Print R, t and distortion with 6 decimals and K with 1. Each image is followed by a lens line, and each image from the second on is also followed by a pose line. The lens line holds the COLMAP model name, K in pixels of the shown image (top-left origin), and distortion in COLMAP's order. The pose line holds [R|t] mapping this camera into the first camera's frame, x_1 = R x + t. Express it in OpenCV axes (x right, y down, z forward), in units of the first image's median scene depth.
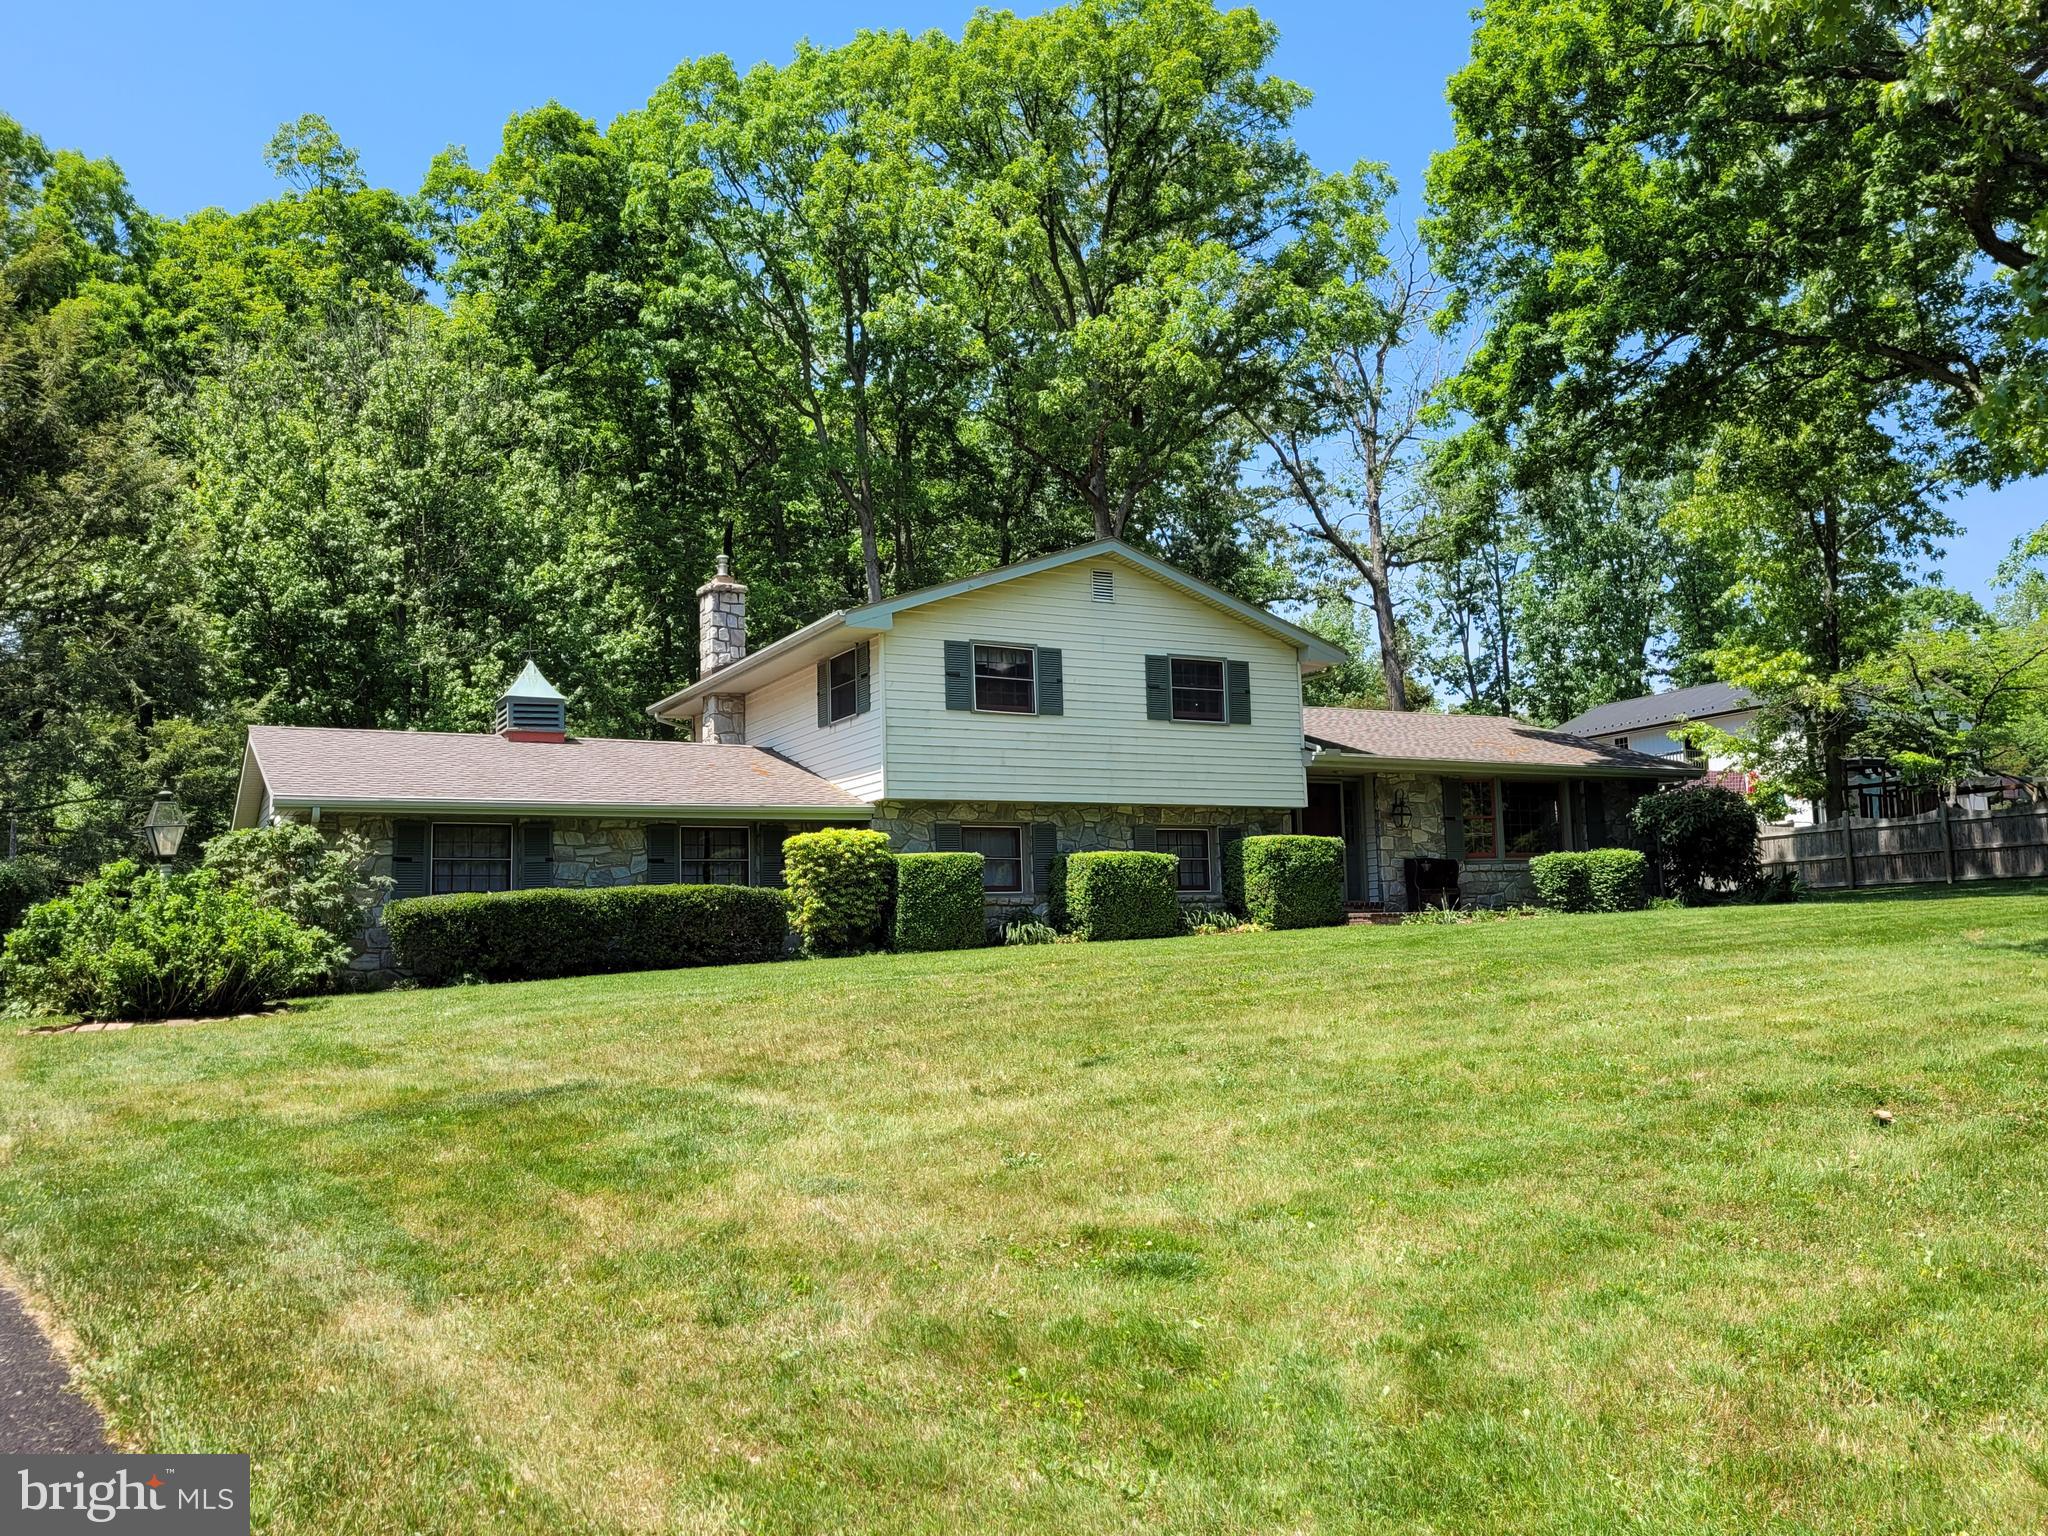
lens RADIAL K [[1631.6, 0, 1024.0], [0, 1631.6, 768.0], [0, 0, 1]] dist [0.033034, -0.001088]
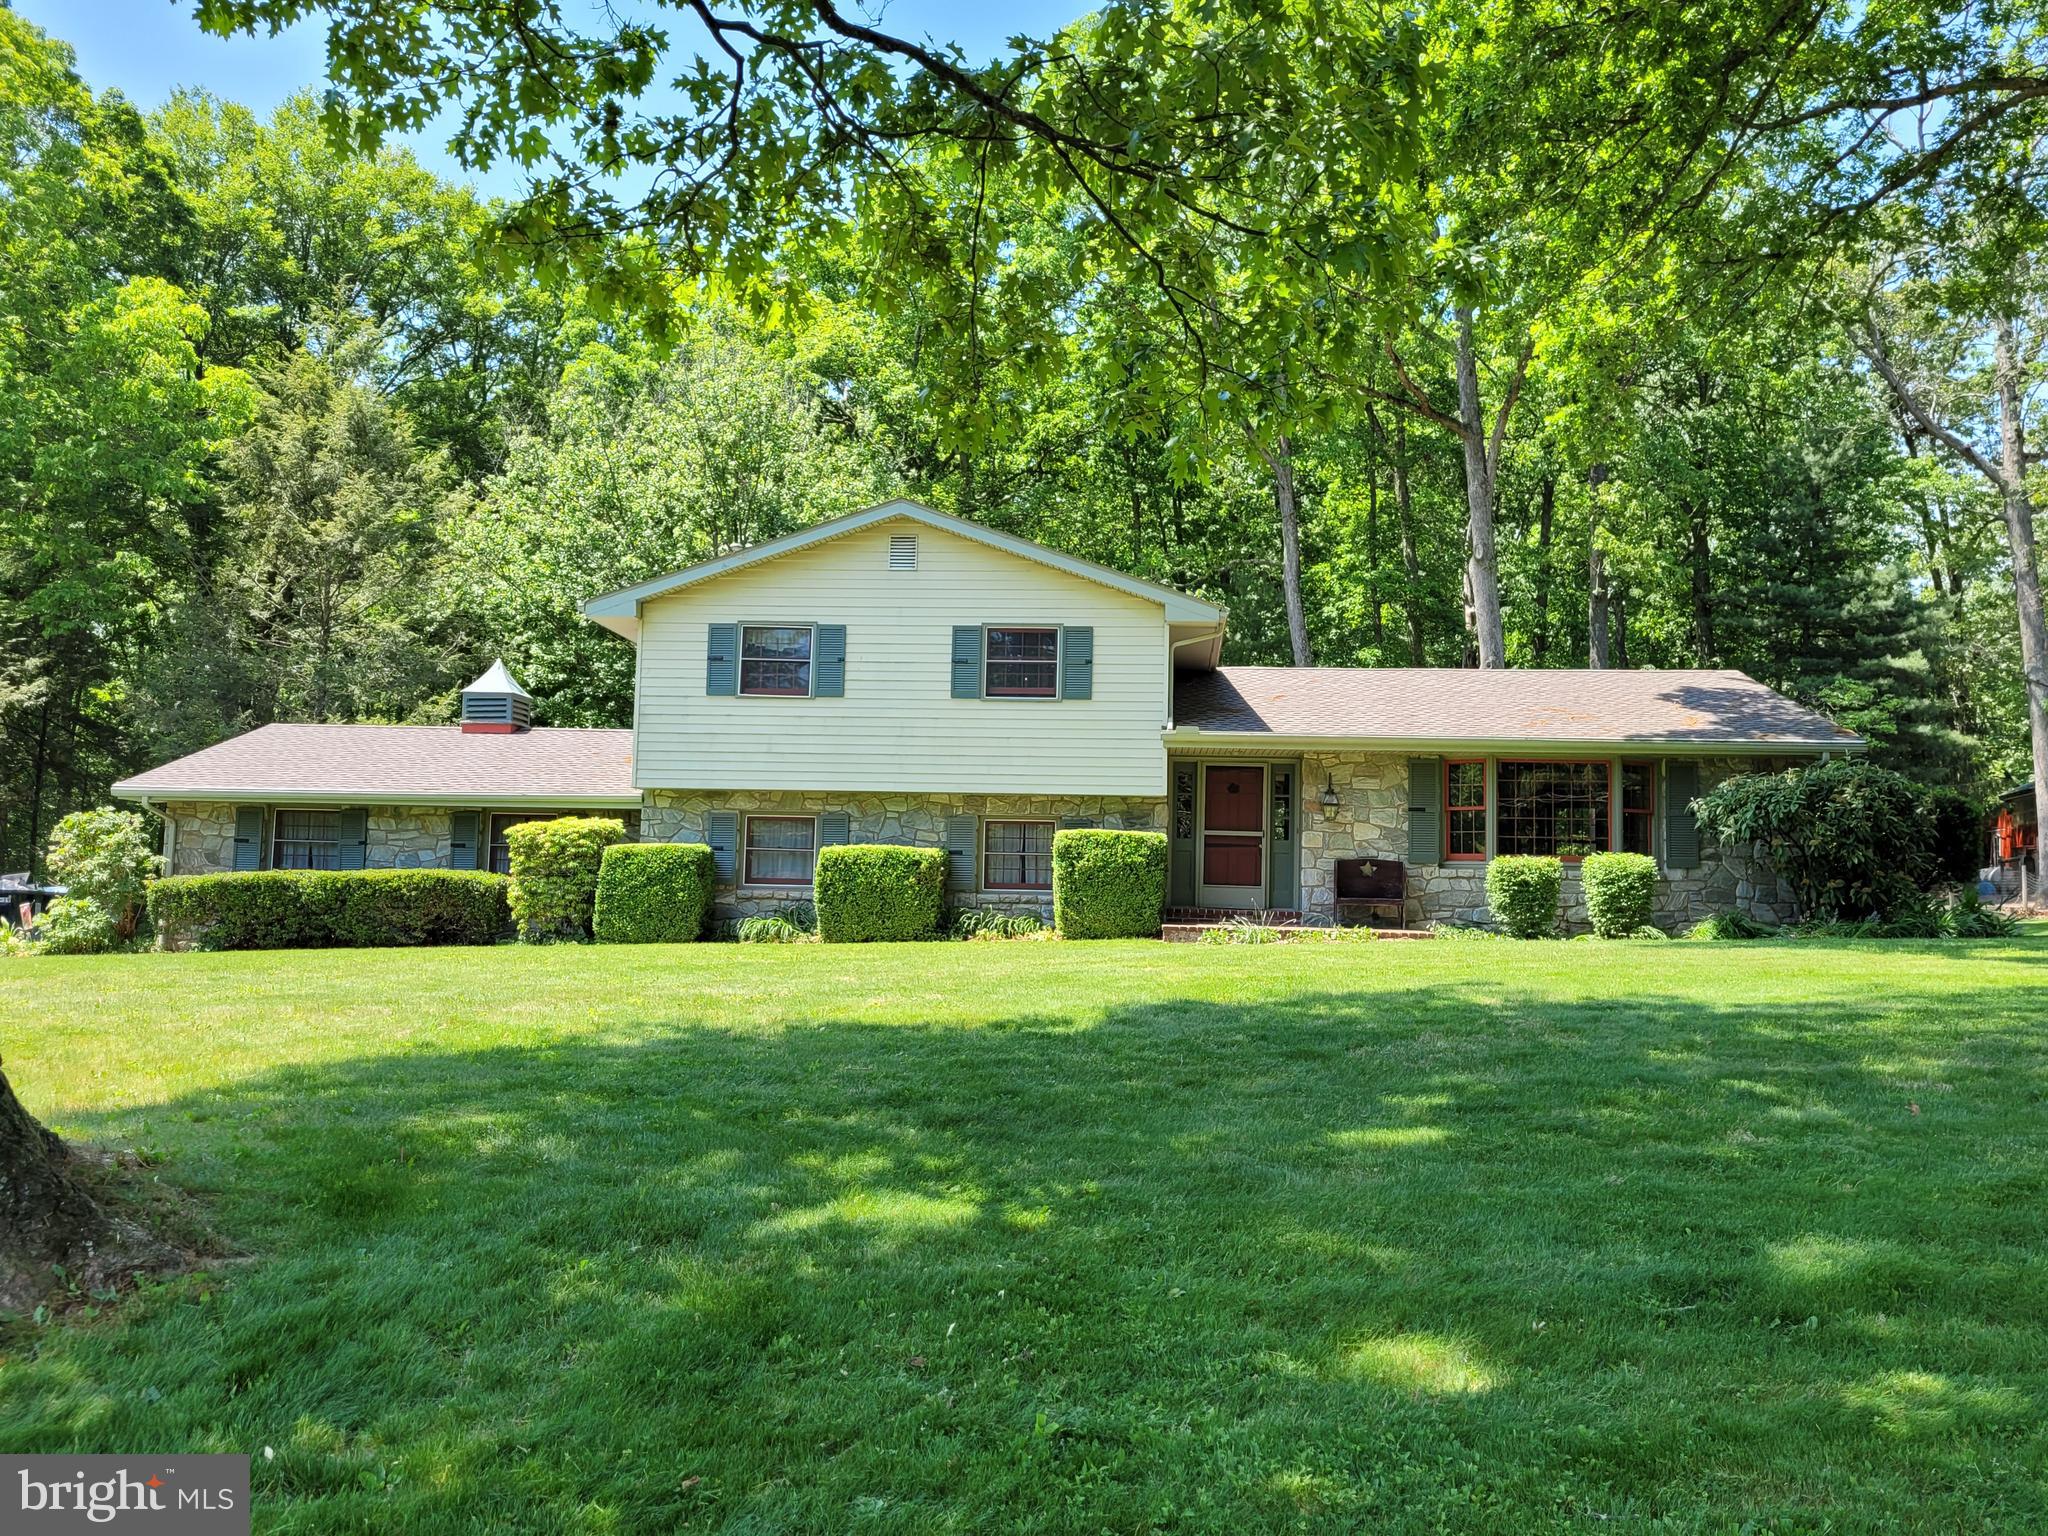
lens RADIAL K [[1633.5, 0, 1032.9], [0, 1633.5, 771.7], [0, 0, 1]] dist [0.031872, -0.000065]
pose [[0.839779, -0.003581, -0.542916, 0.616535], [0.014813, 0.999757, 0.016317, -0.003438], [0.542726, -0.021745, 0.839628, 0.278568]]
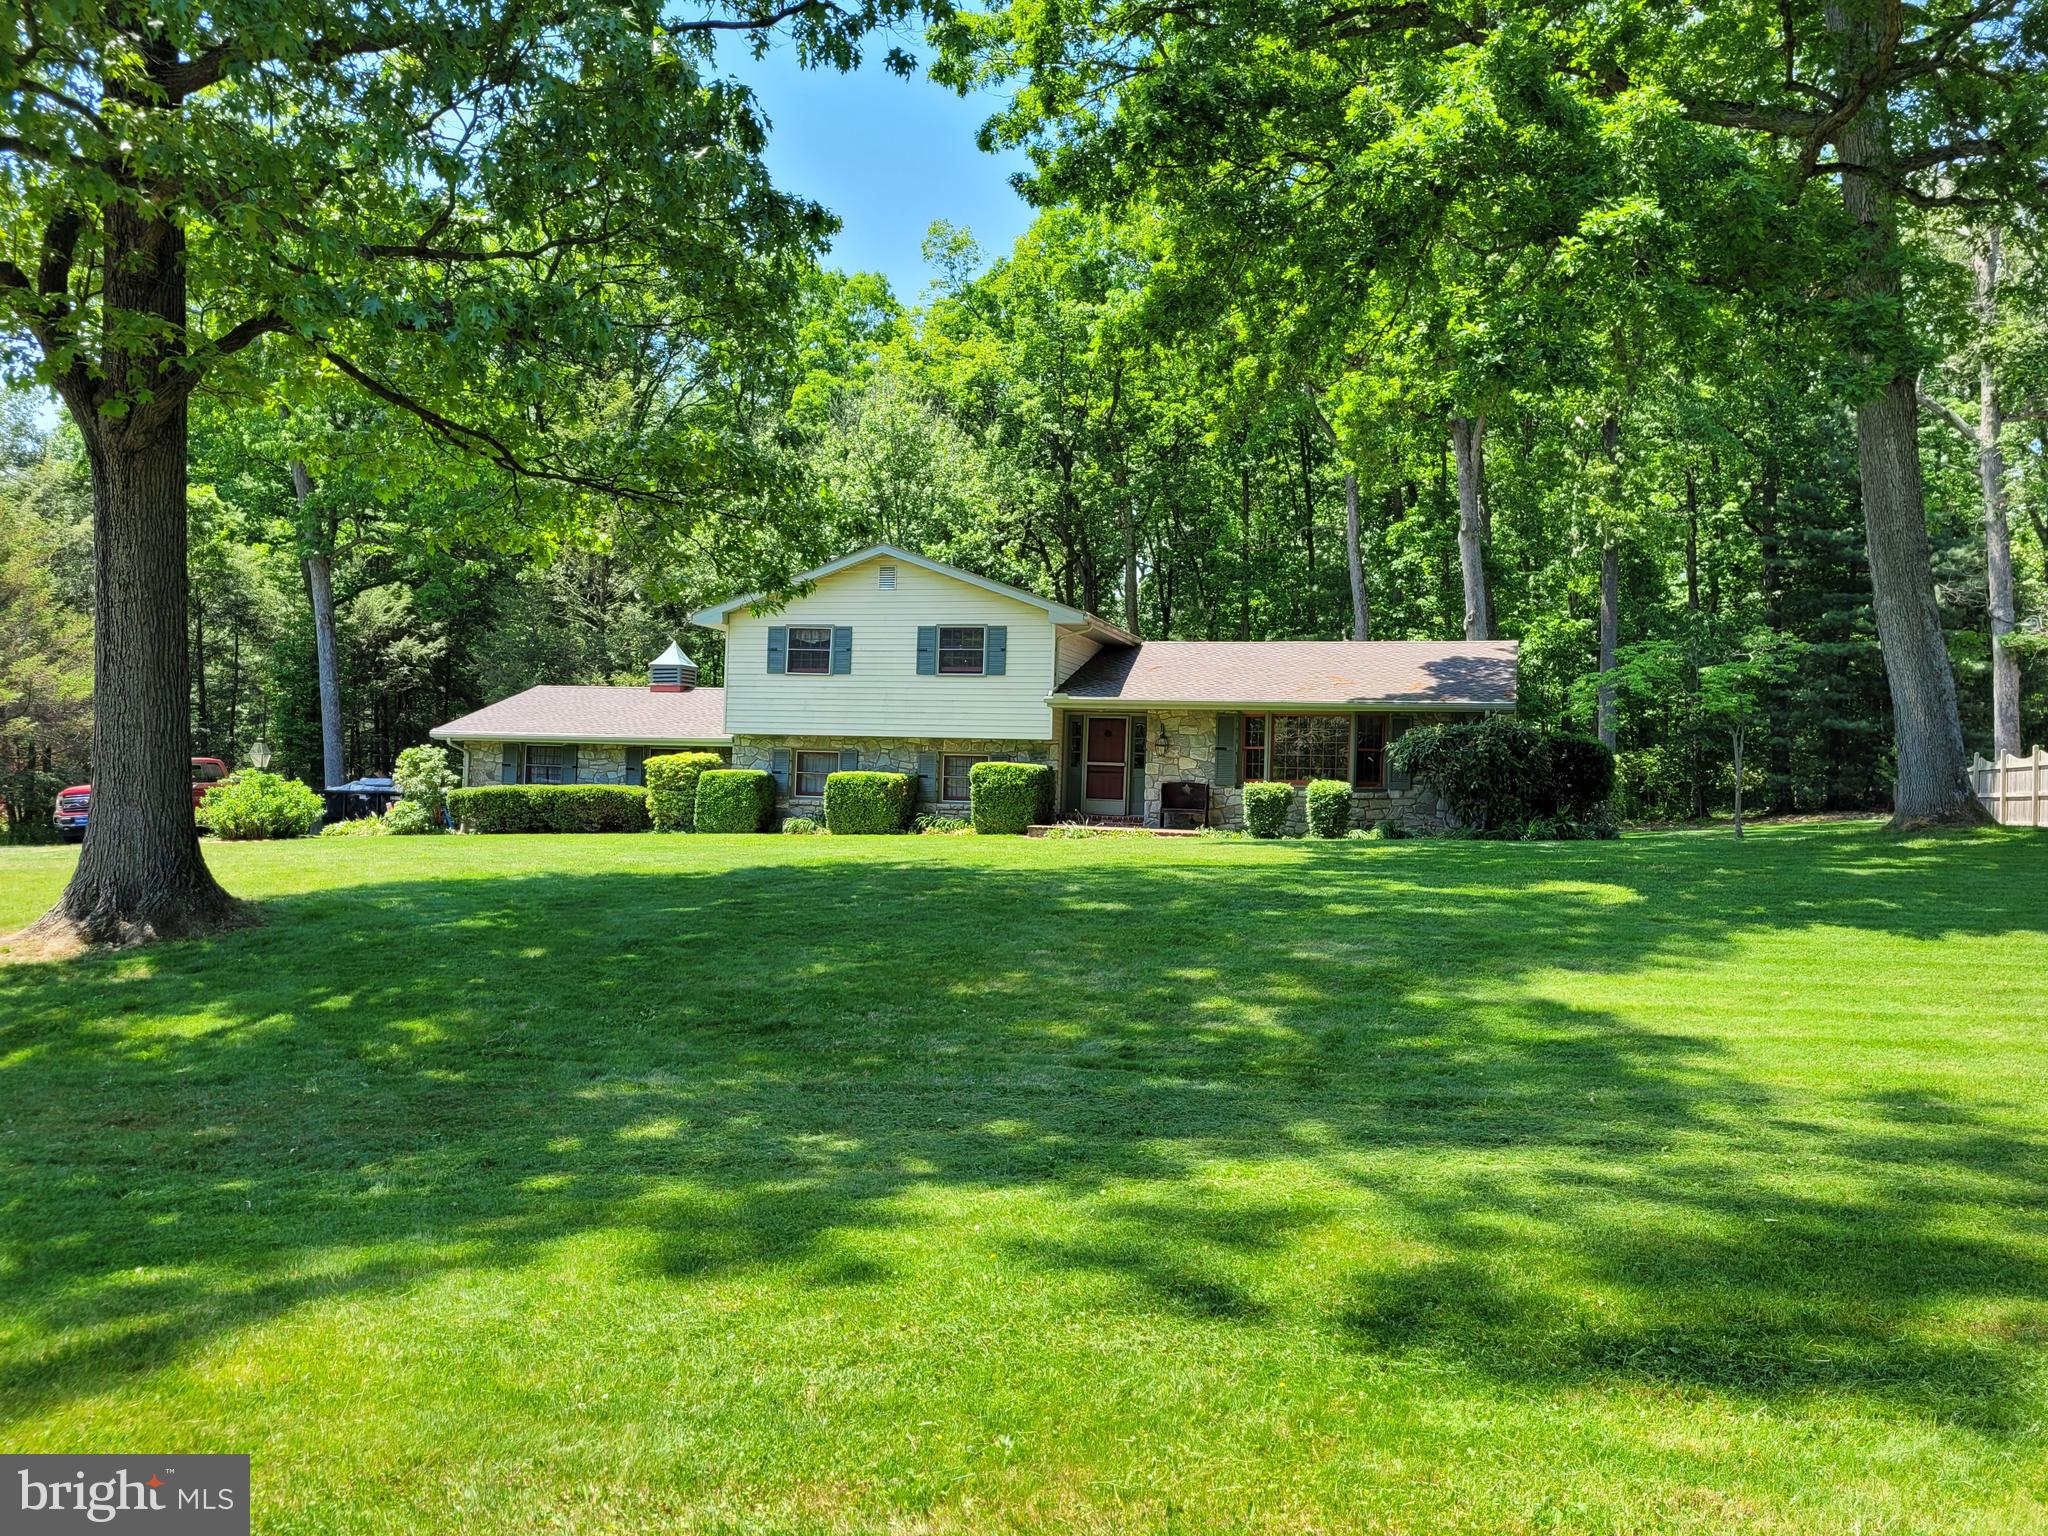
lens RADIAL K [[1549.9, 0, 1047.0], [0, 1549.9, 781.9], [0, 0, 1]] dist [0.035852, -0.006596]
pose [[0.706392, 0.038478, -0.706774, 1.093640], [0.026826, 0.996349, 0.081054, -0.043487], [0.707312, -0.076216, 0.702781, 0.170732]]
